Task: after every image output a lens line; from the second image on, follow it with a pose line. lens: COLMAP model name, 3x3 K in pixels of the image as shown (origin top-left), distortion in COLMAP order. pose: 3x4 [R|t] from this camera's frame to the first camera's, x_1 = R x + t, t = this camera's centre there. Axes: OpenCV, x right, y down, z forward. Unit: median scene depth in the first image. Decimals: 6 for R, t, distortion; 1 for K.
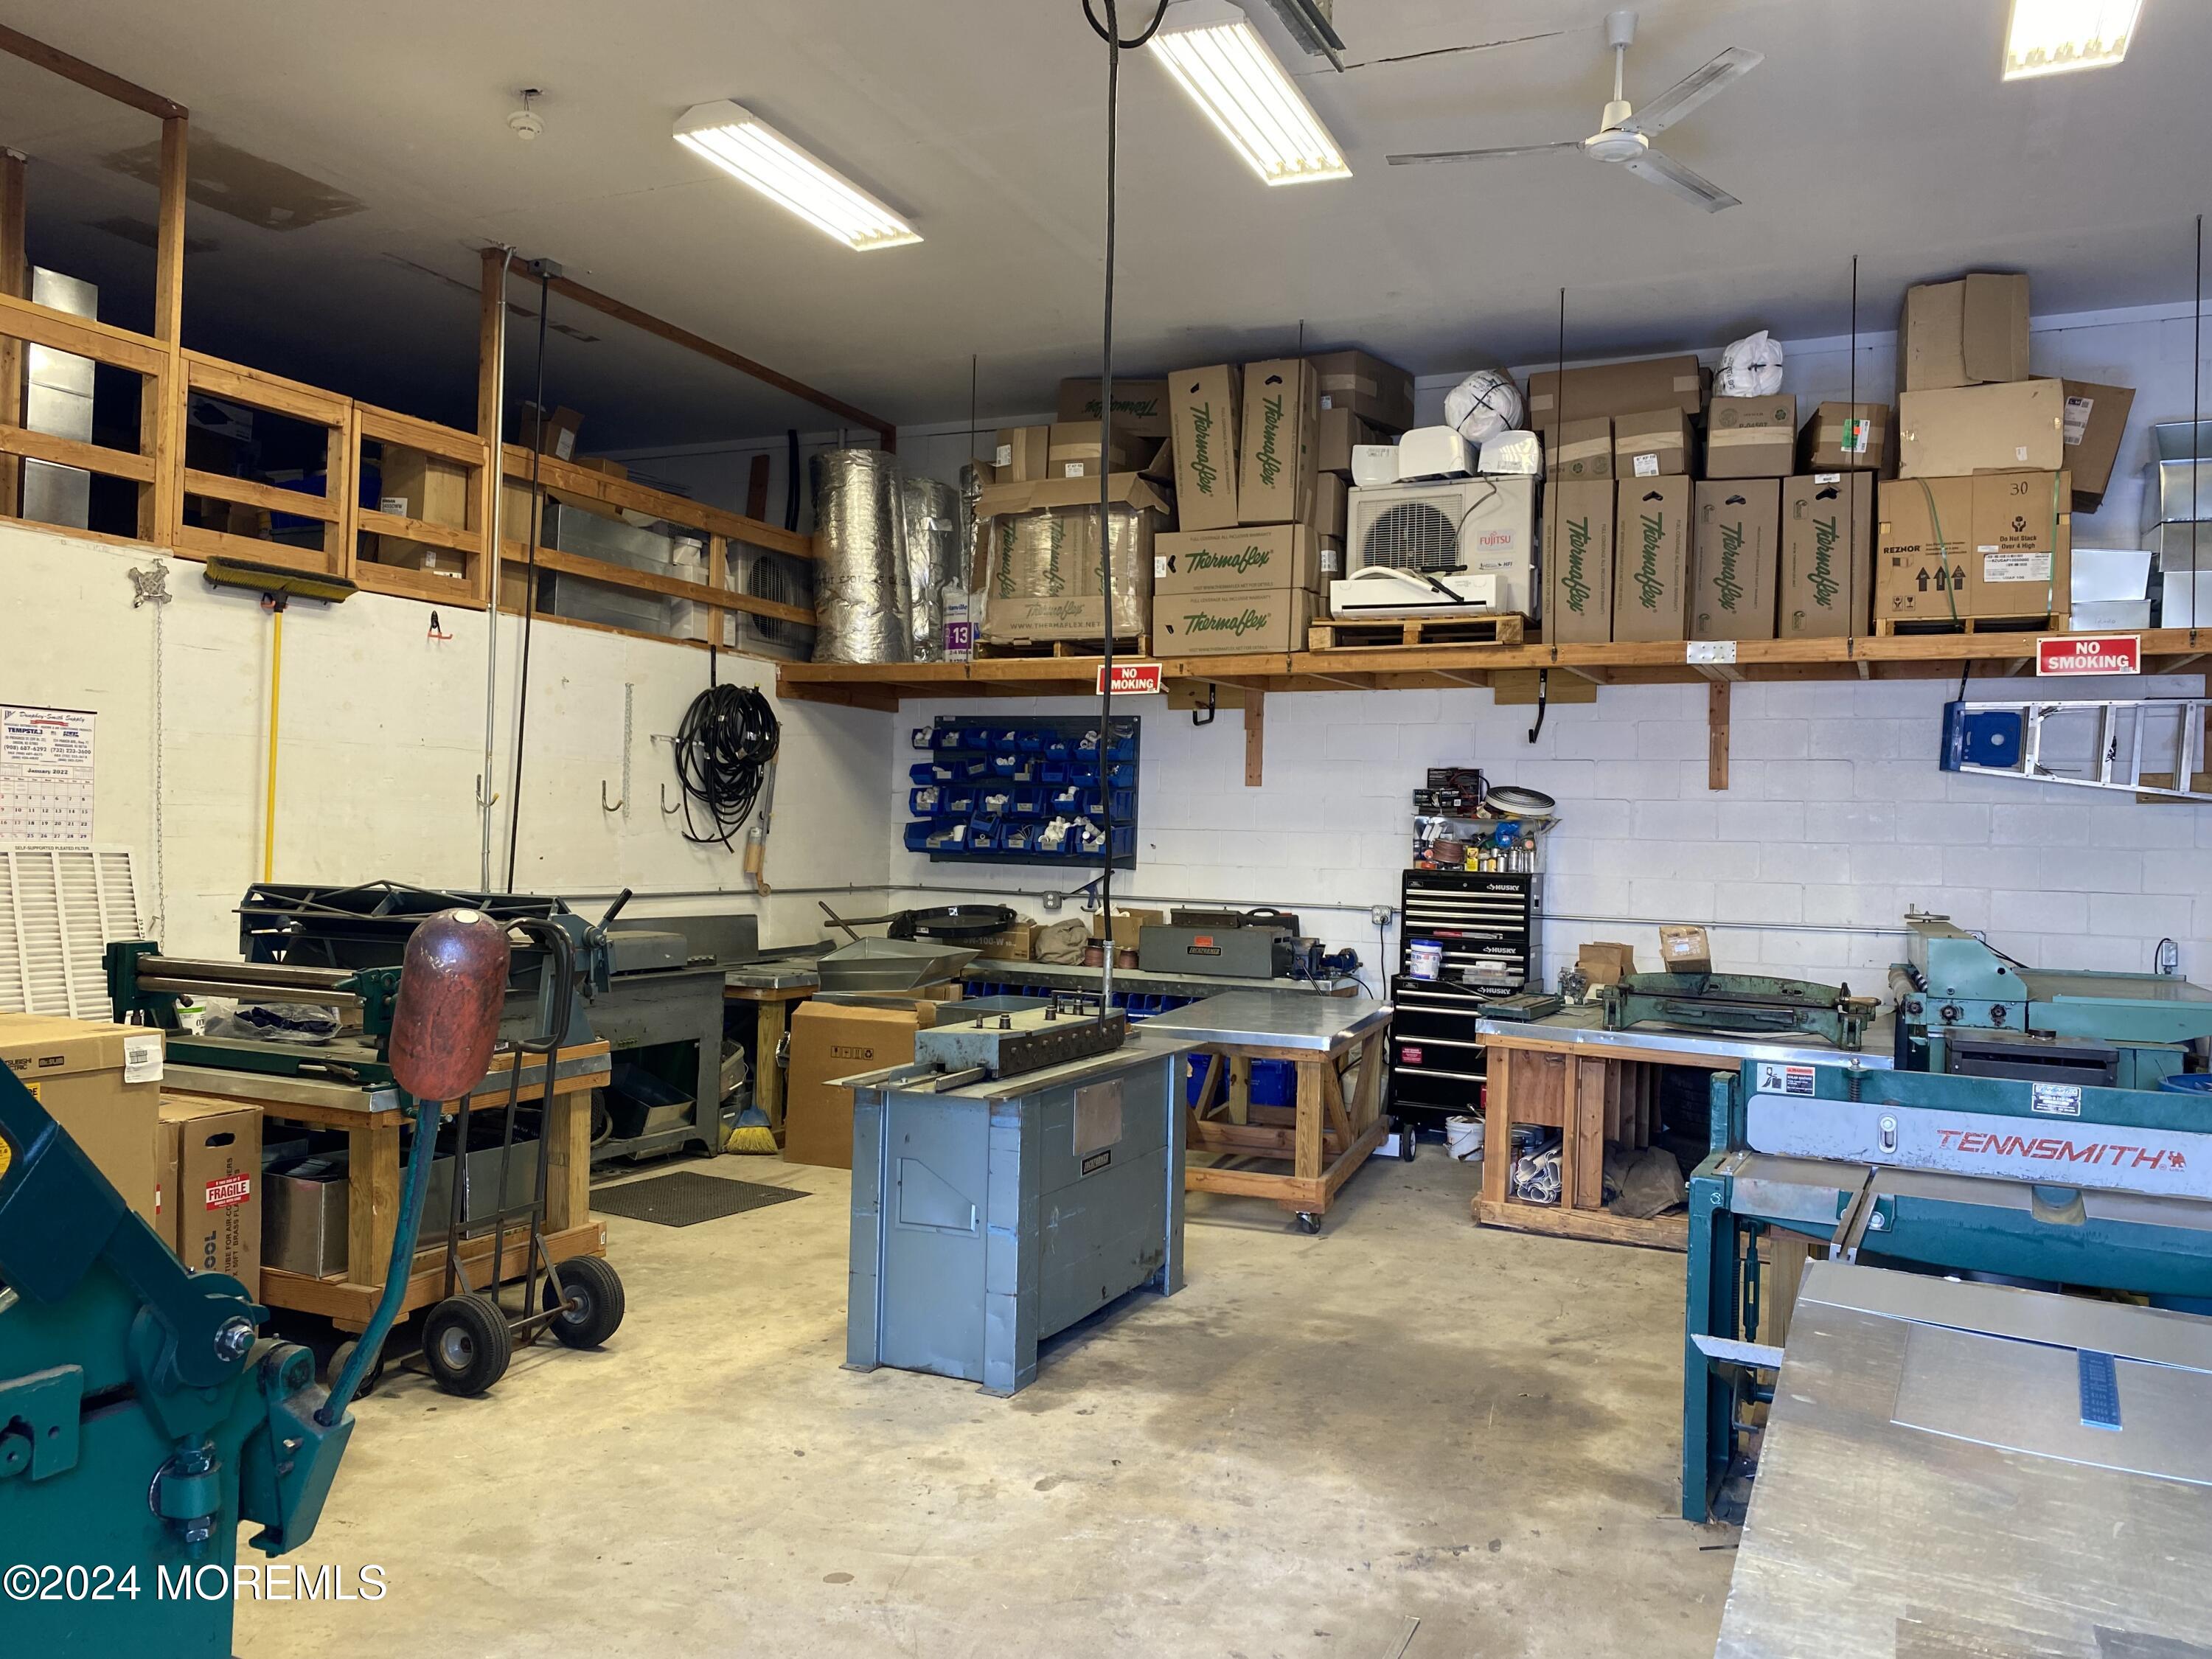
lens RADIAL K [[1663.2, 0, 1104.9], [0, 1663.2, 846.8], [0, 0, 1]] dist [0.033027, -0.041582]
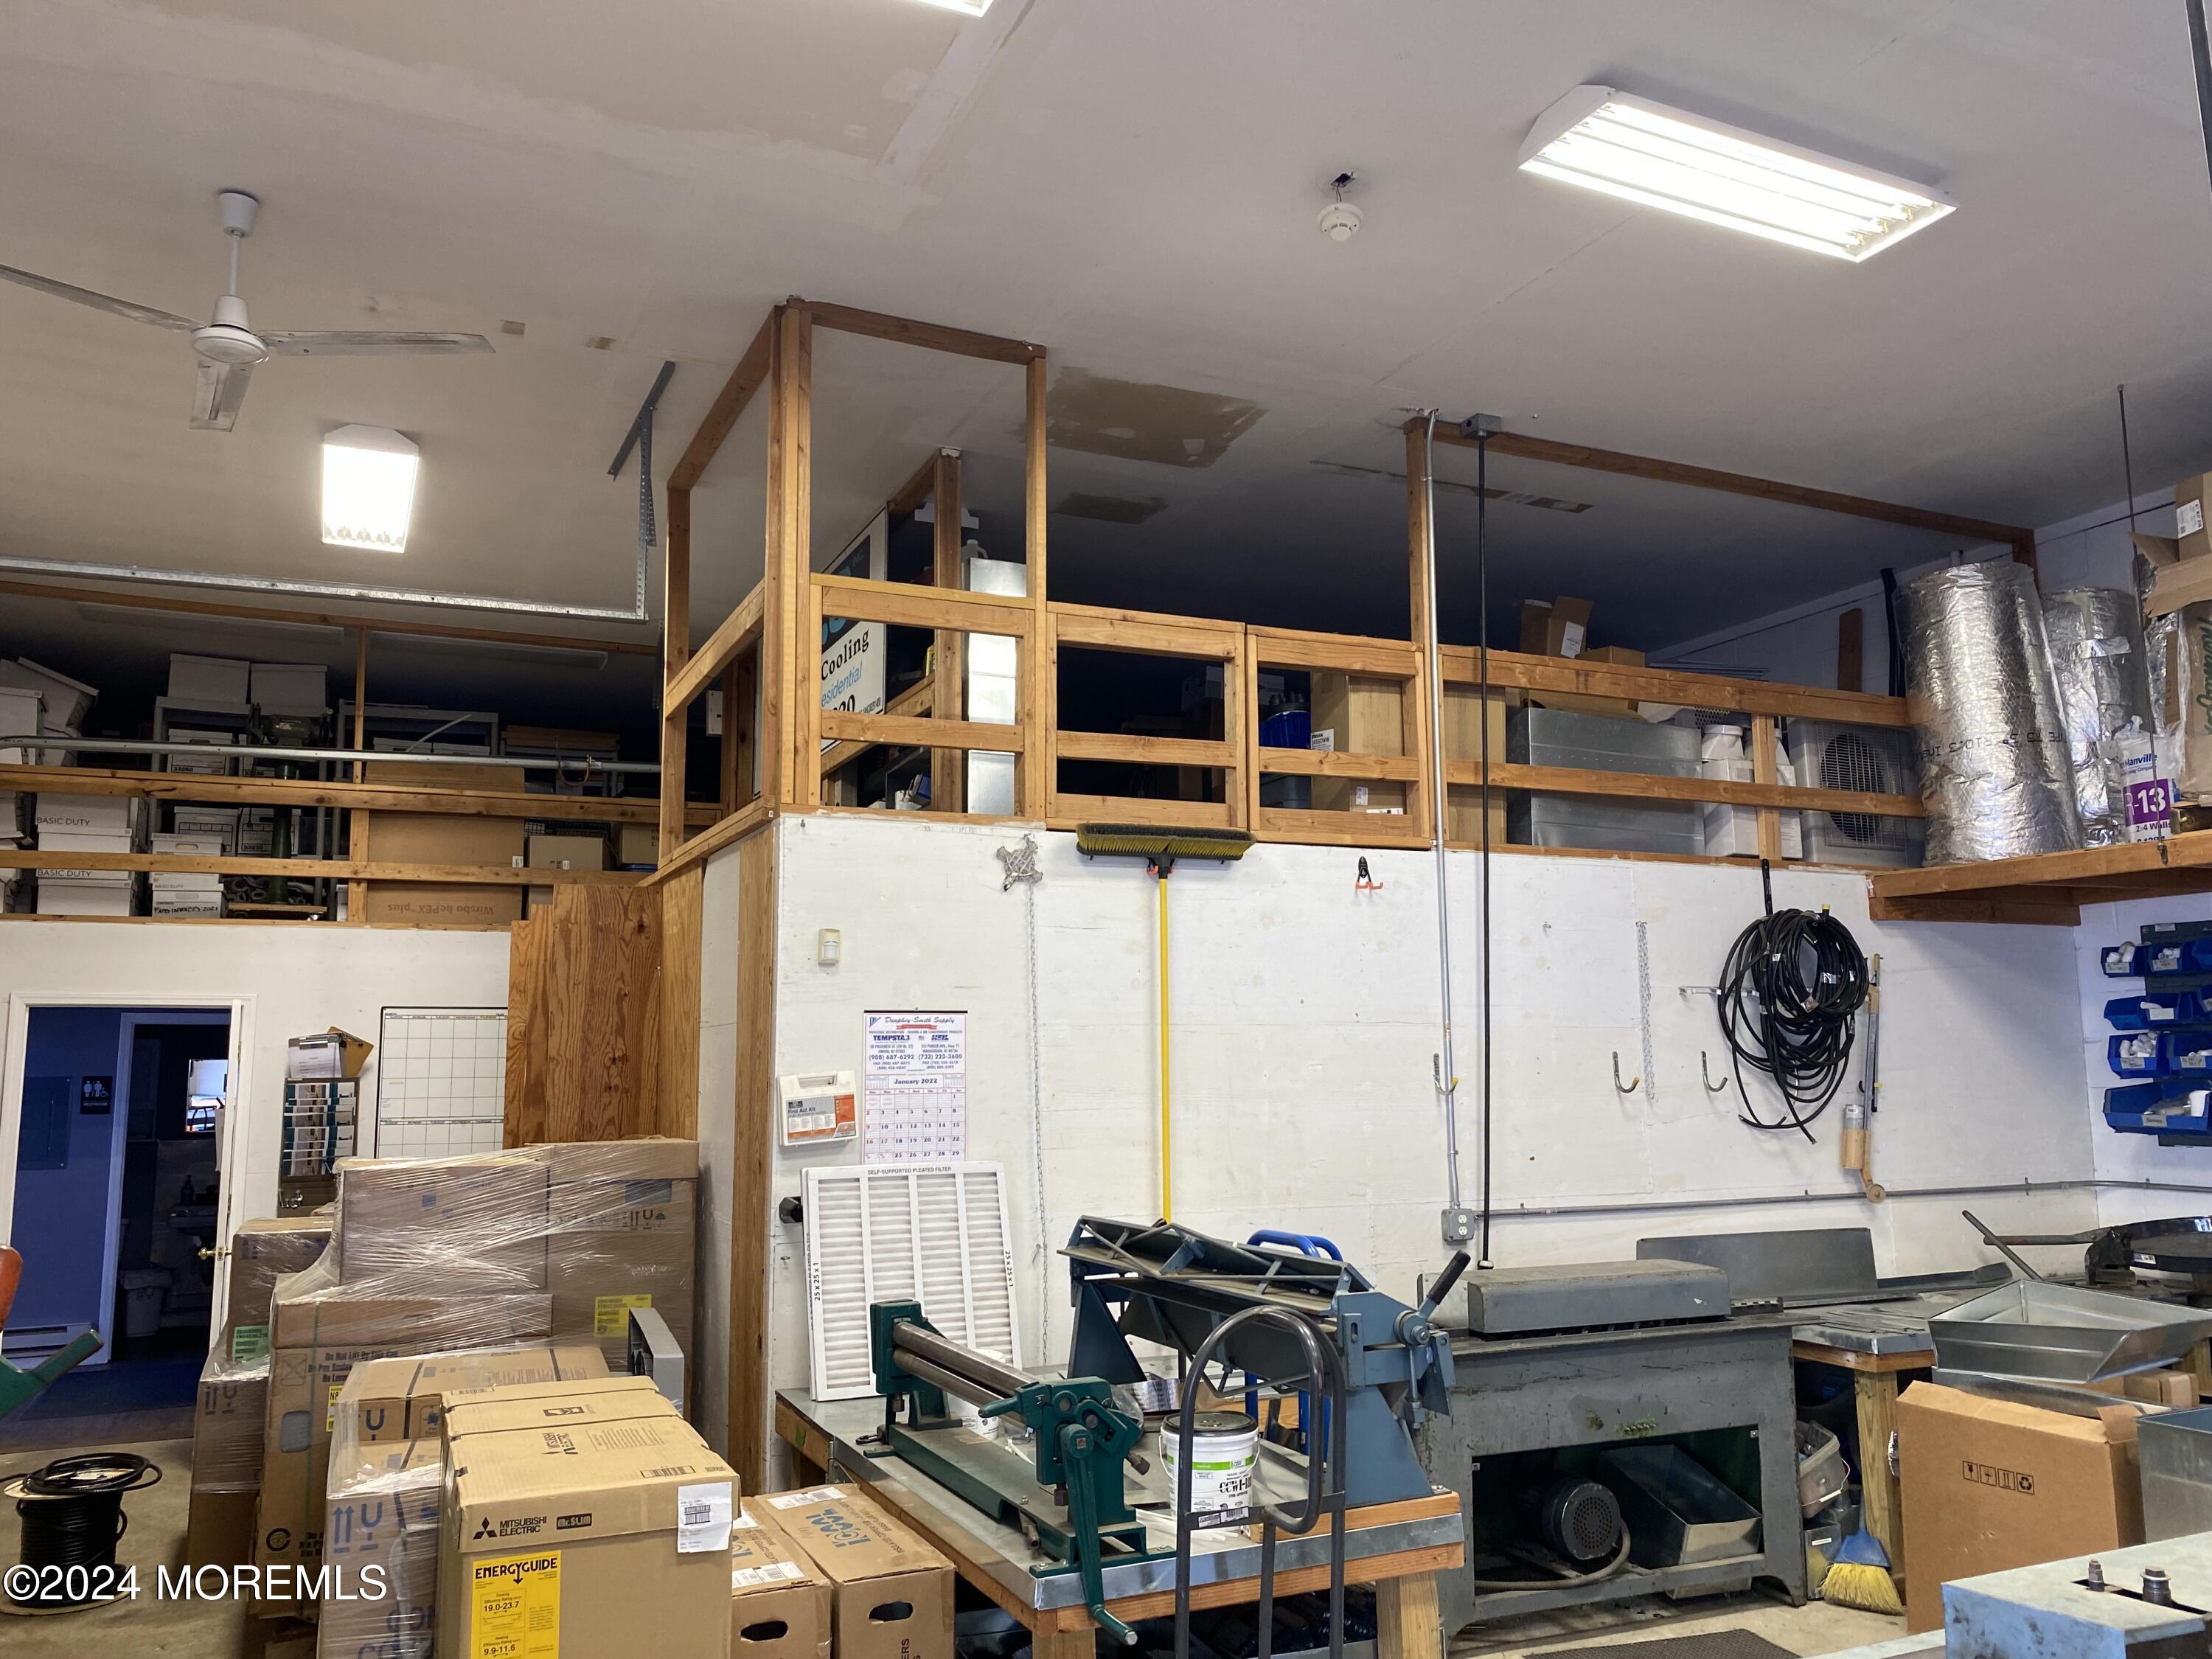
lens RADIAL K [[1663.2, 0, 1104.9], [0, 1663.2, 846.8], [0, 0, 1]] dist [0.033027, -0.041582]
pose [[0.756549, -0.117515, -0.643292, 0.016501], [0.024454, 0.988117, -0.151747, -0.014254], [0.653480, 0.099073, 0.750432, 0.172643]]
